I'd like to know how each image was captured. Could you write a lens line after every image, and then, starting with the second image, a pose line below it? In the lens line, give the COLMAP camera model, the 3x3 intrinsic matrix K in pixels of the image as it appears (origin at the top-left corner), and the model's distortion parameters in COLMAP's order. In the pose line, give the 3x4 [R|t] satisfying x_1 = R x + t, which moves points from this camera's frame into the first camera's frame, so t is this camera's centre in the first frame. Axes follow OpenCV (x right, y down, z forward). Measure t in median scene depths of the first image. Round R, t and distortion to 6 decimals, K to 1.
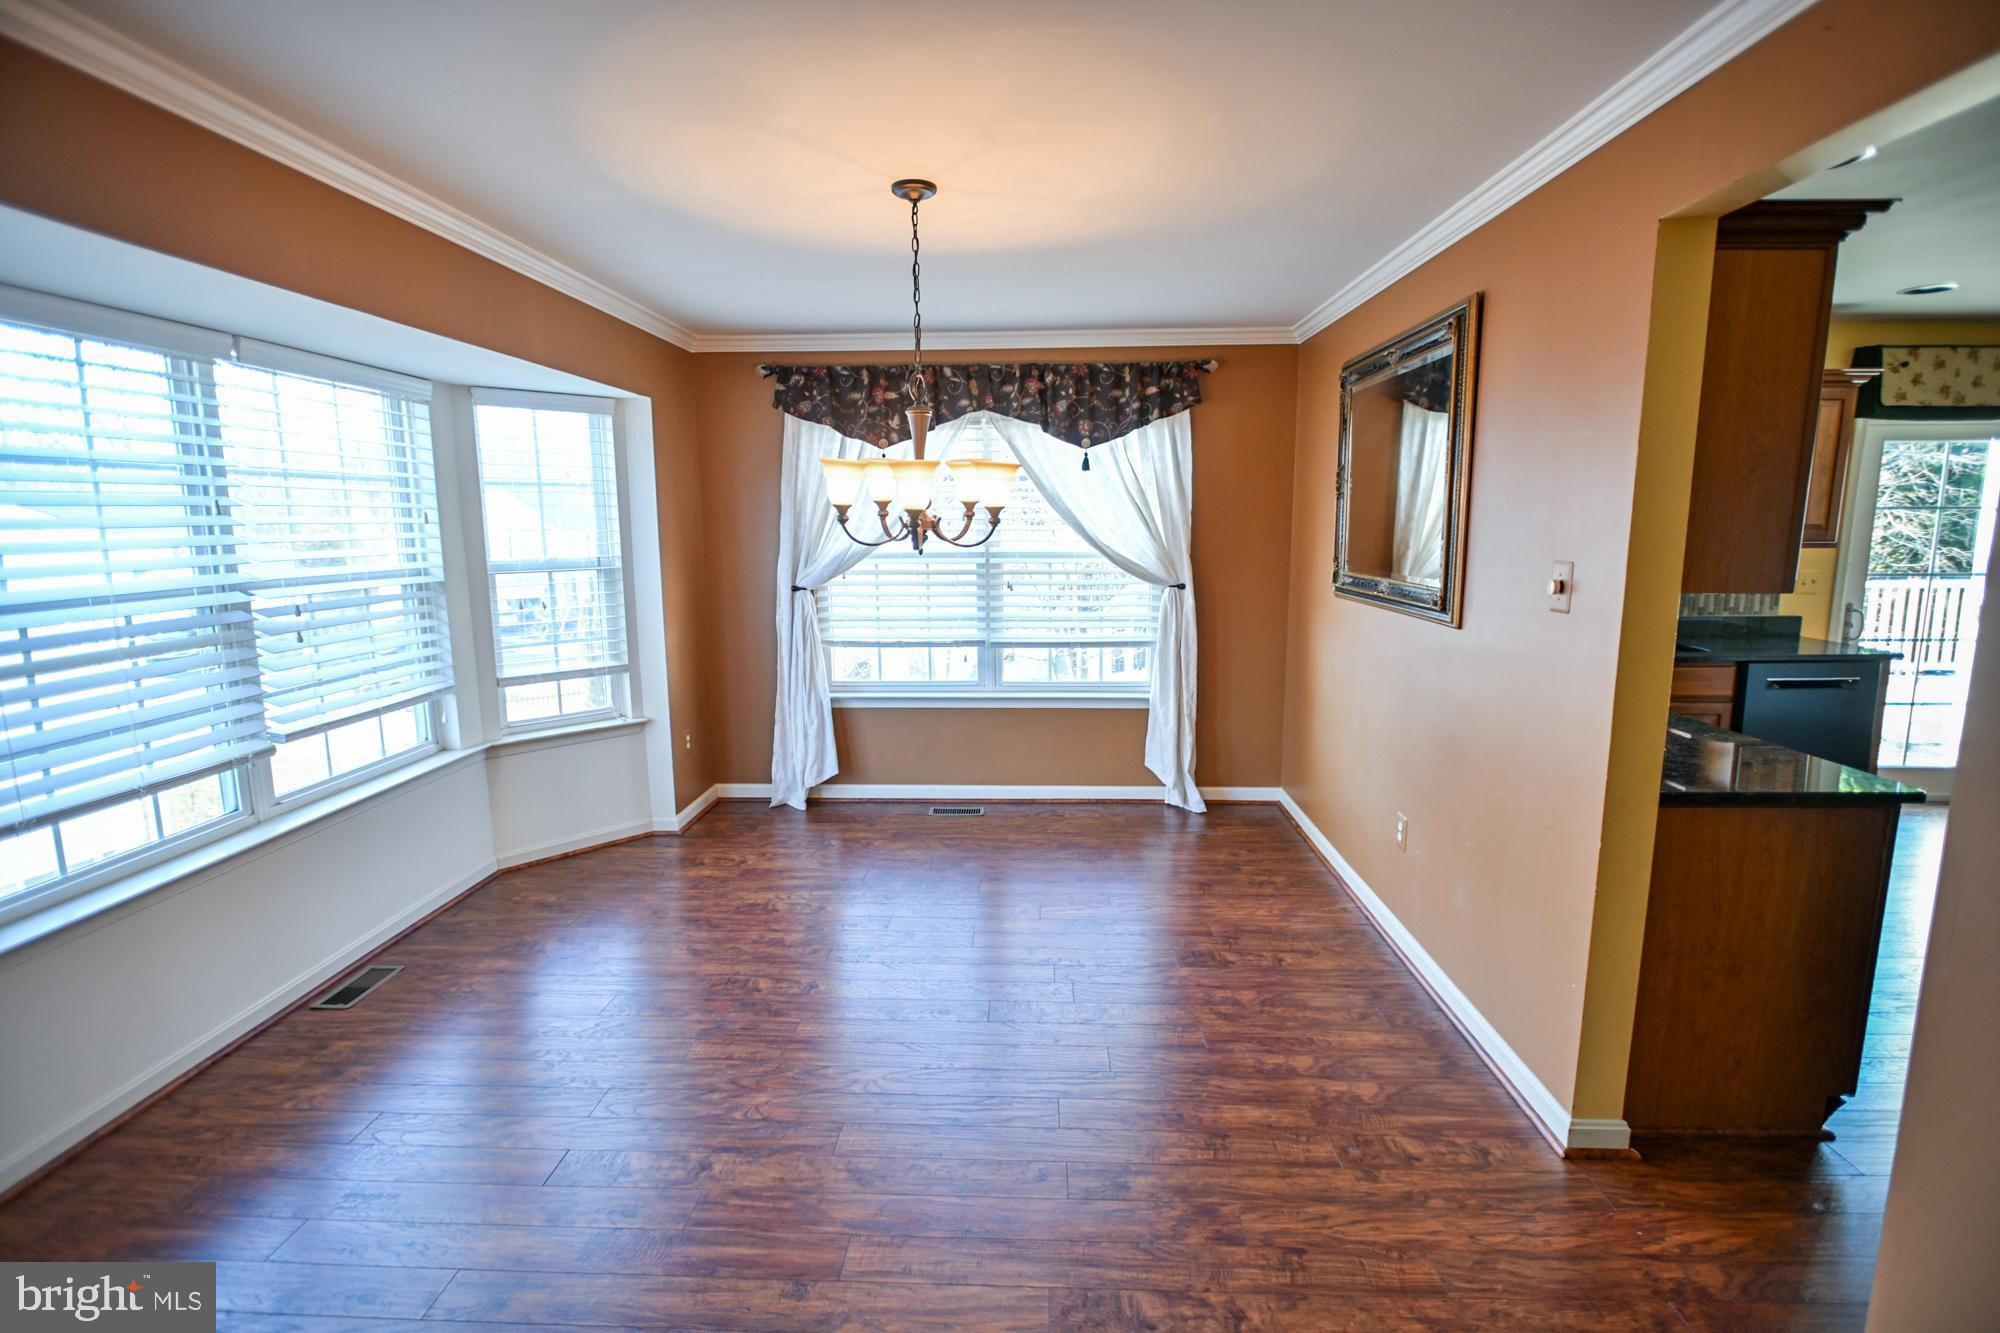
lens RADIAL K [[937.1, 0, 1001.9], [0, 937.1, 670.1], [0, 0, 1]] dist [-0.007897, -0.002335]
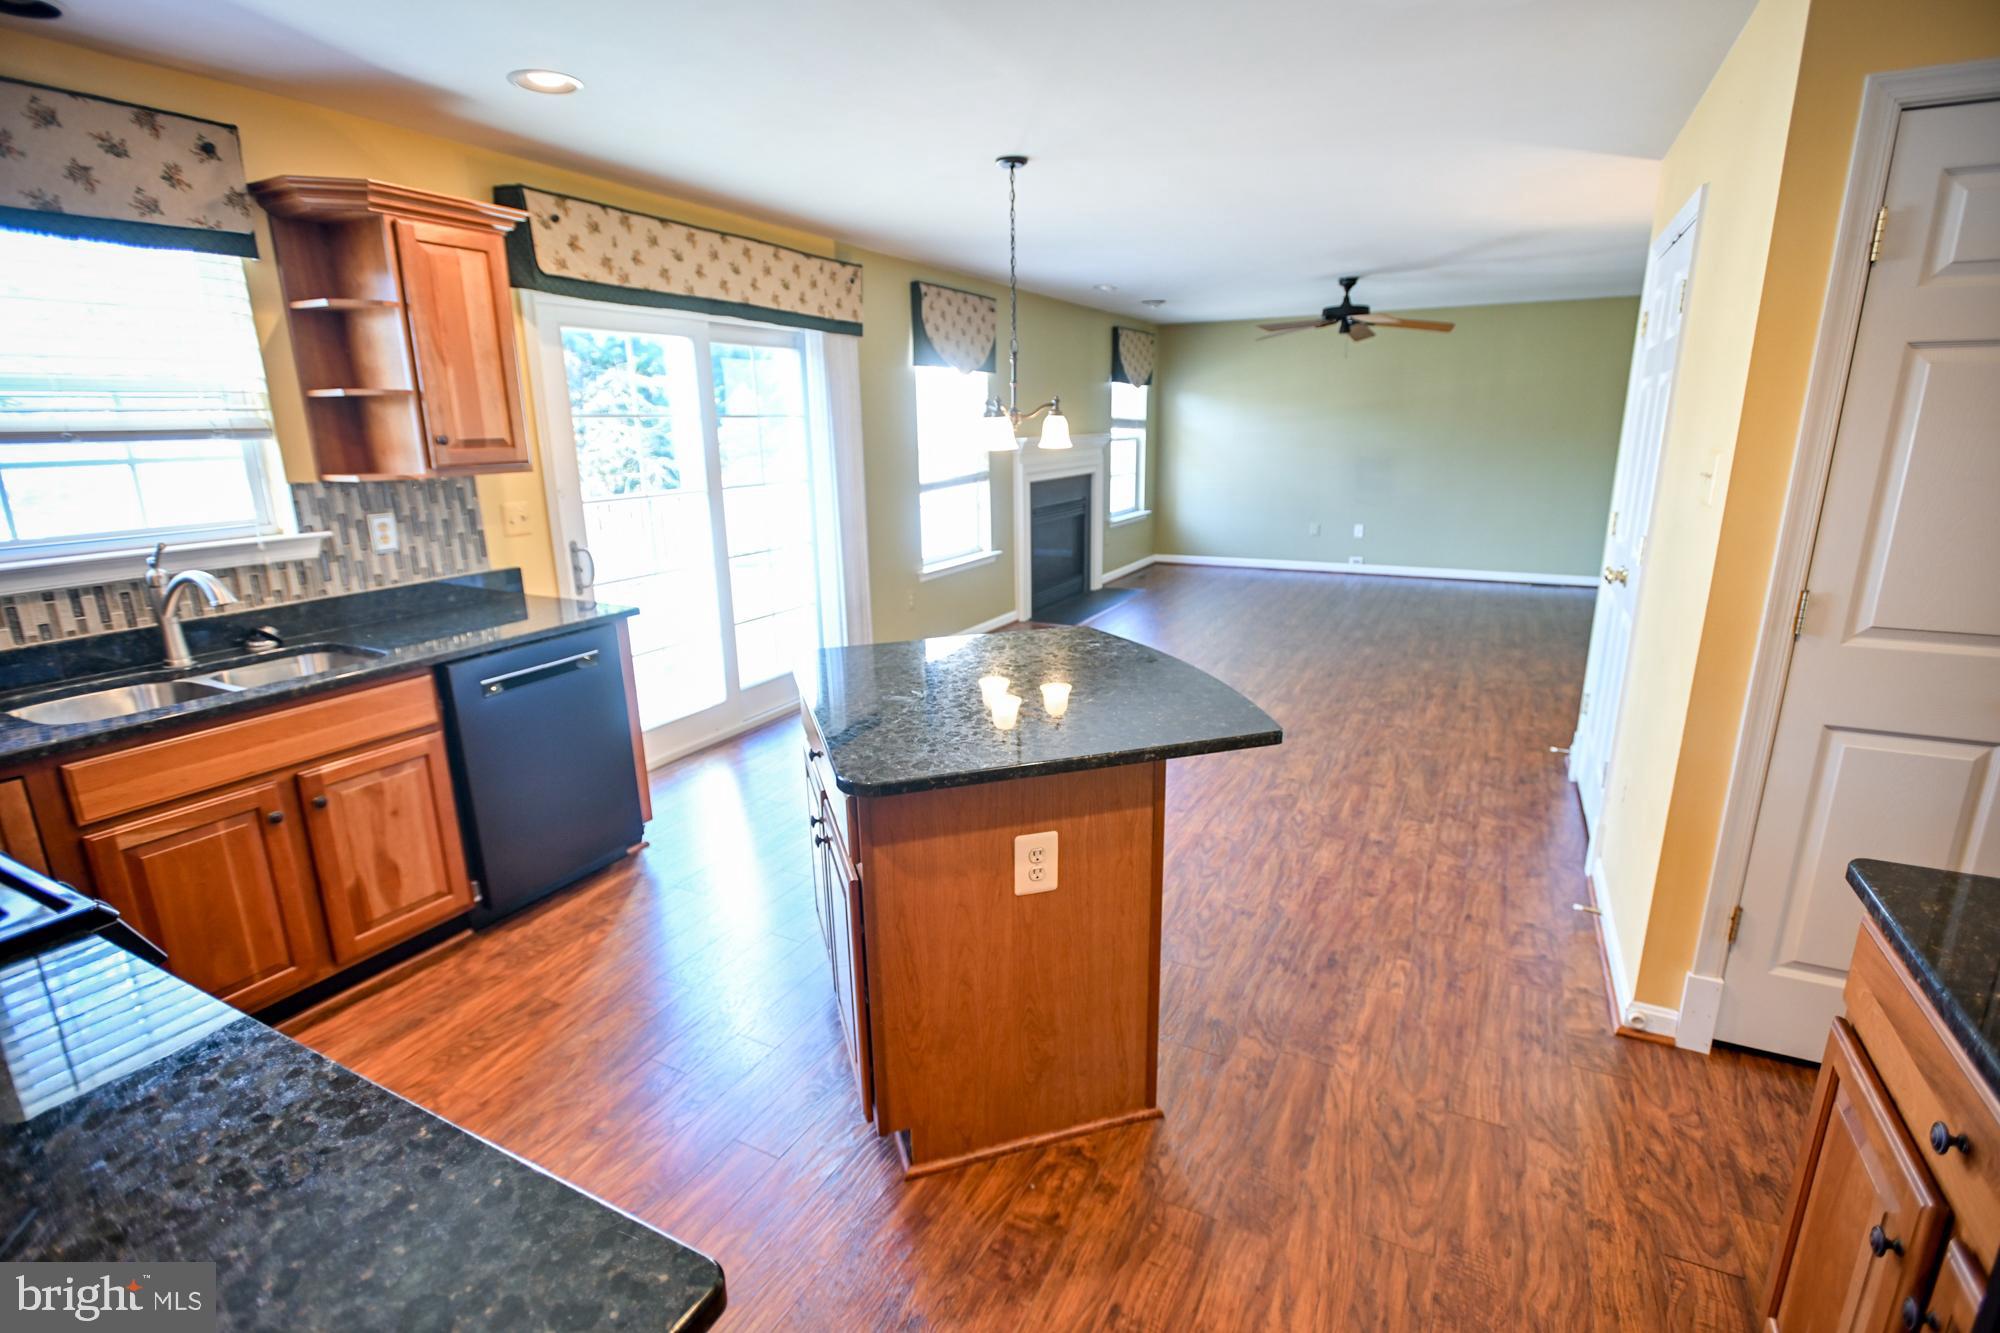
lens RADIAL K [[937.1, 0, 1003.2], [0, 937.1, 670.5], [0, 0, 1]] dist [-0.007897, -0.002335]
pose [[0.424421, -0.224735, 0.877132, 0.328523], [0.159950, 0.972084, 0.171667, -0.040880], [-0.891225, 0.067438, 0.448519, 0.311424]]
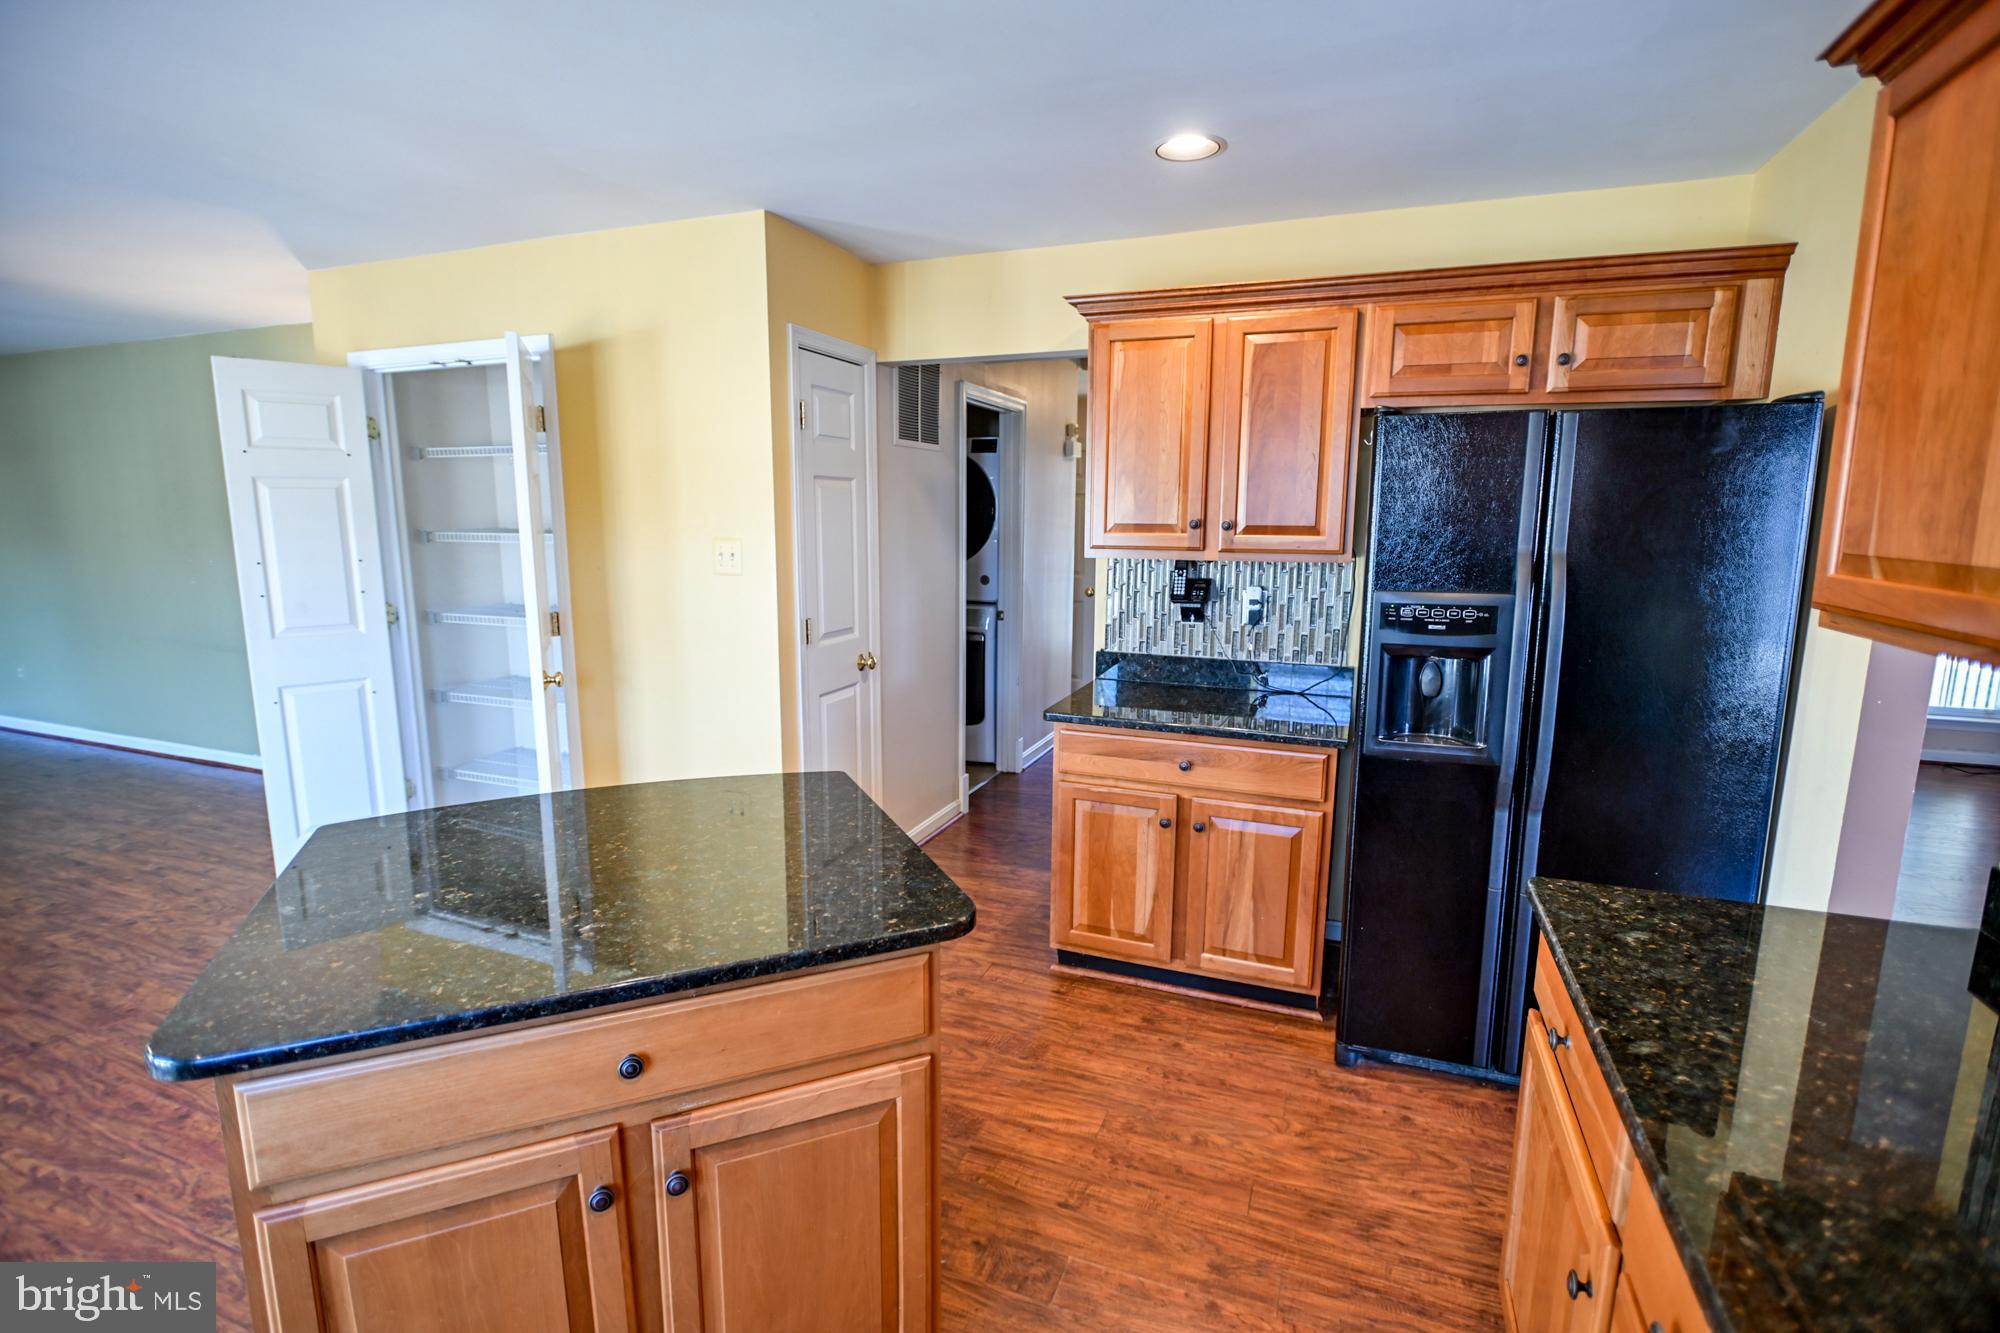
lens RADIAL K [[937.1, 0, 999.8], [0, 937.1, 670.0], [0, 0, 1]] dist [-0.007897, -0.002335]
pose [[-0.947173, -0.045979, 0.317409, 0.479967], [0.060962, 0.945818, 0.318925, -0.115937], [-0.314875, 0.321427, -0.893050, 0.721525]]
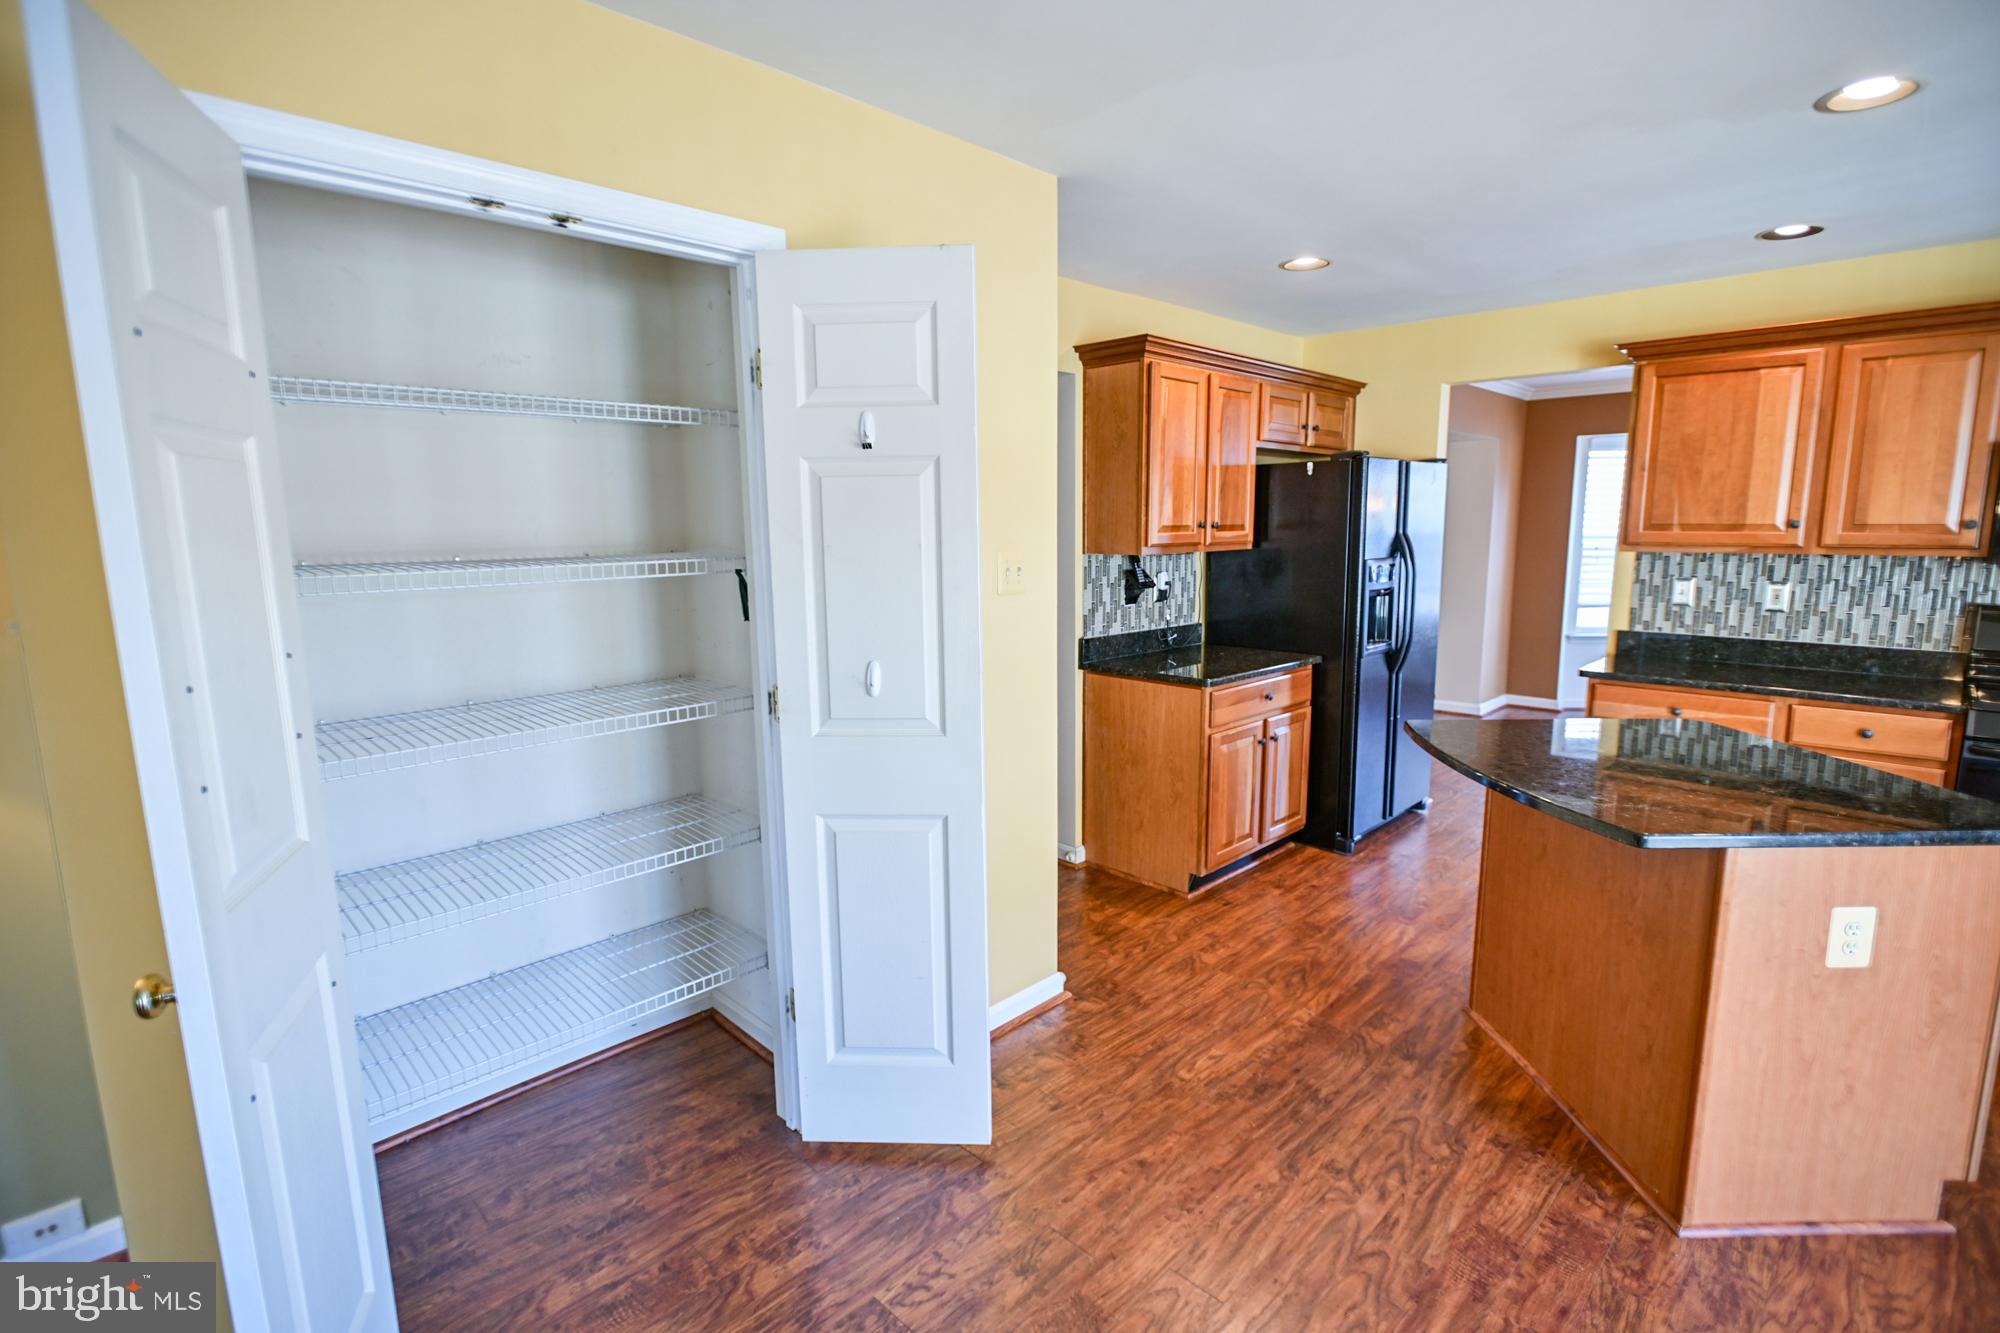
lens RADIAL K [[937.1, 0, 1002.0], [0, 937.1, 665.5], [0, 0, 1]] dist [-0.007897, -0.002335]
pose [[-0.675414, 0.131427, -0.725633, 1.219254], [-0.105280, 0.956726, 0.271277, -0.090852], [0.729885, 0.259618, -0.632349, 0.539074]]
